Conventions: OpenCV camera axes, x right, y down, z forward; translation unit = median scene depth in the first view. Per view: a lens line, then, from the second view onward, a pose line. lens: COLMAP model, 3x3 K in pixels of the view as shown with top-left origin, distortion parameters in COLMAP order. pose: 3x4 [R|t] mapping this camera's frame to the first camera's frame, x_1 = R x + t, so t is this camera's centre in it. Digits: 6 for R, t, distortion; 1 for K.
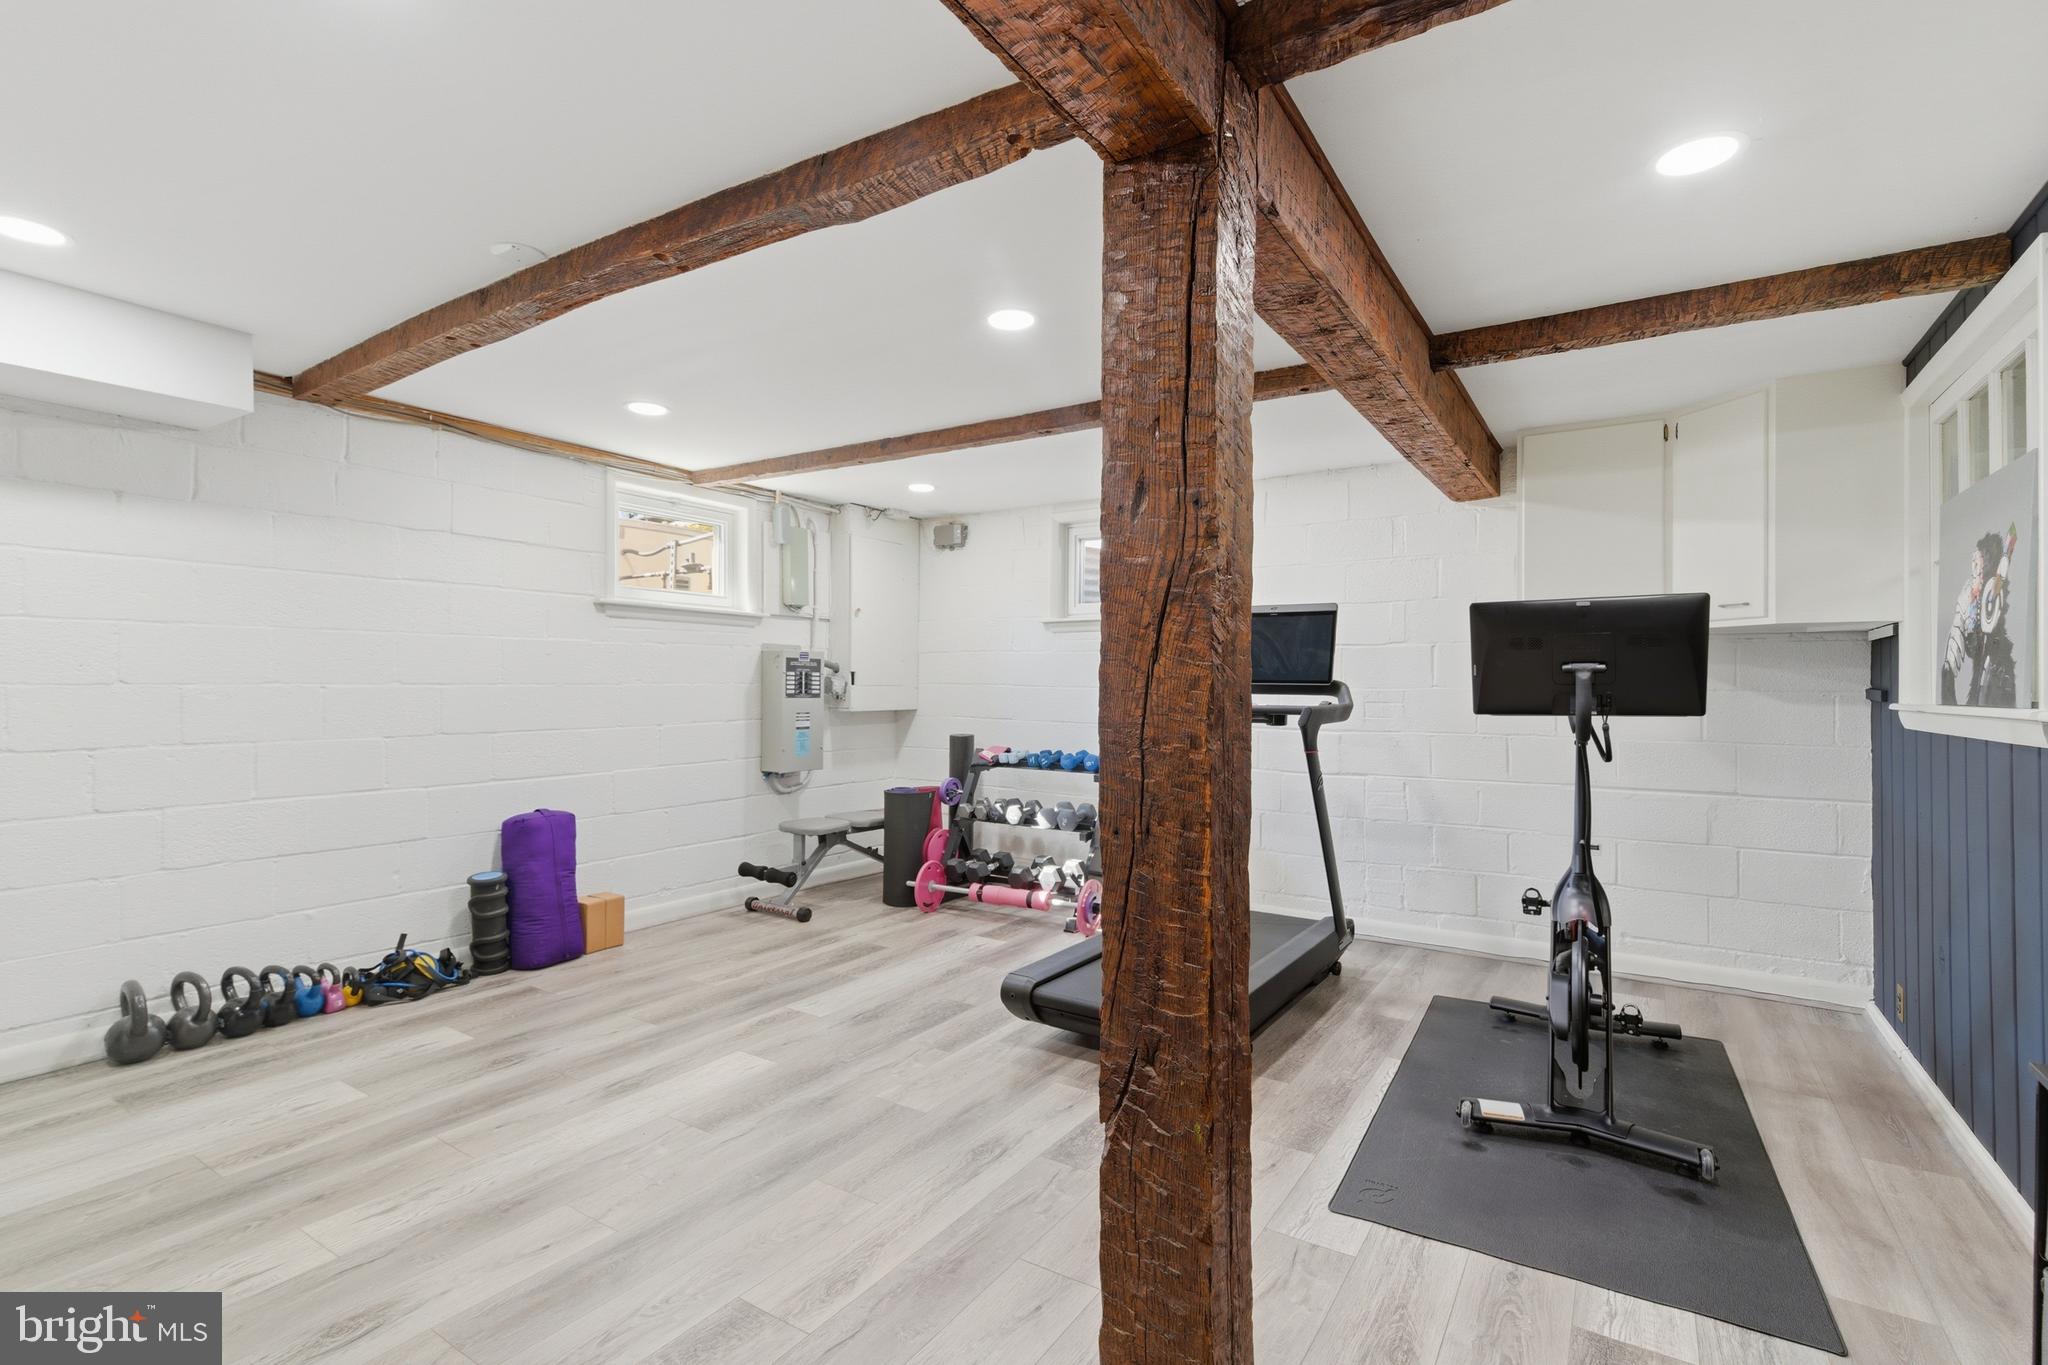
lens RADIAL K [[950.2, 0, 1032.8], [0, 950.2, 670.2], [0, 0, 1]] dist [0.005377, -0.000858]
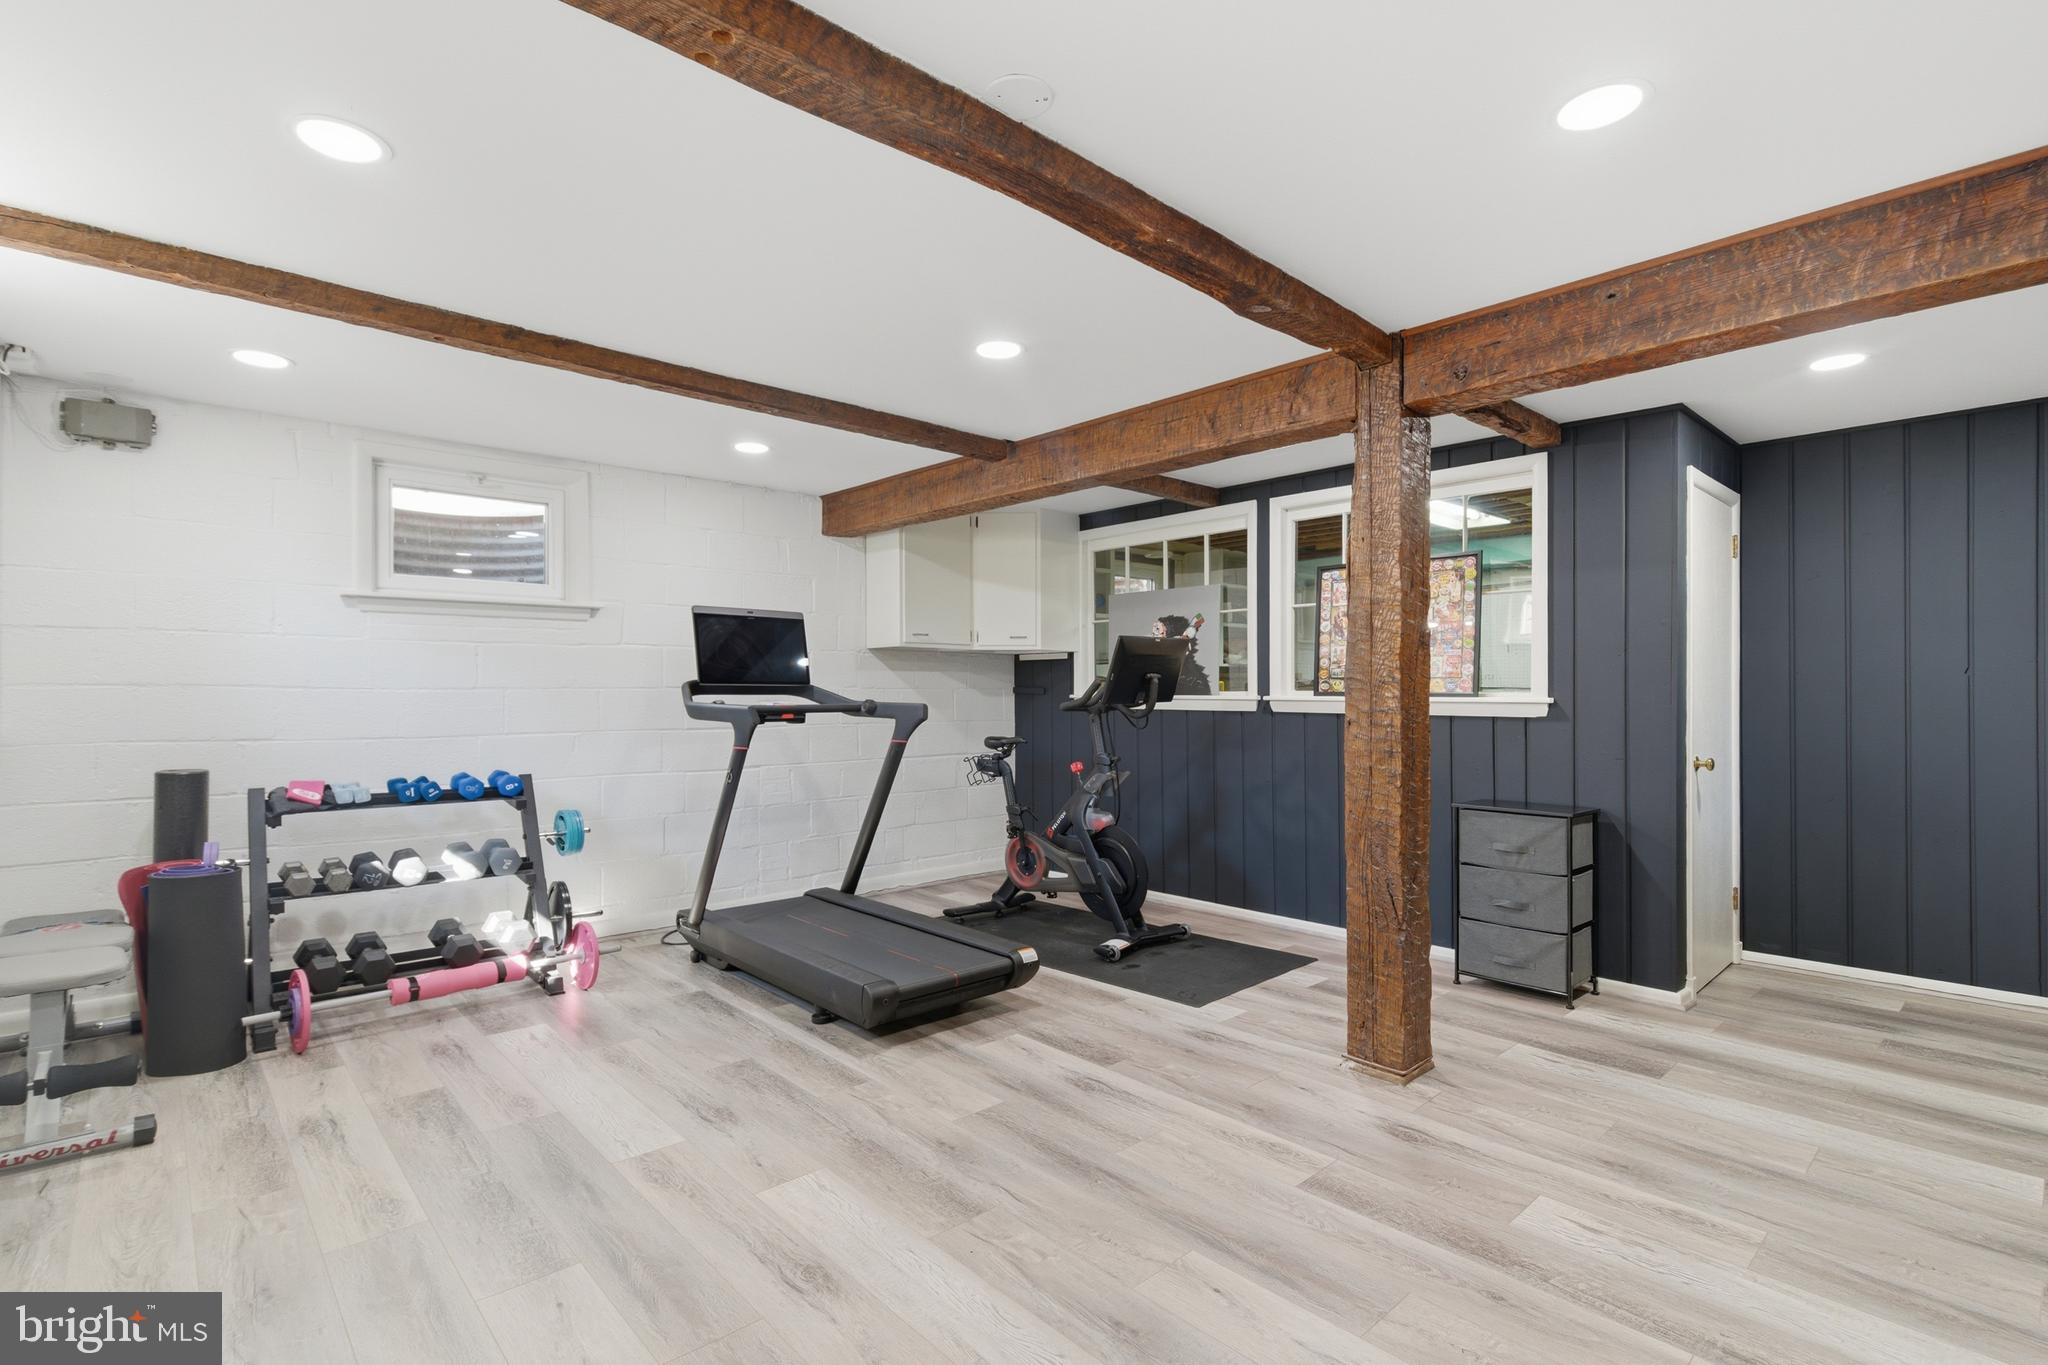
lens RADIAL K [[950.2, 0, 1030.7], [0, 950.2, 693.5], [0, 0, 1]] dist [0.005377, -0.000858]
pose [[0.256452, -0.013777, 0.966459, -0.915187], [-0.017511, 0.999668, 0.018897, -0.001531], [-0.966398, -0.021770, 0.256126, 0.591029]]
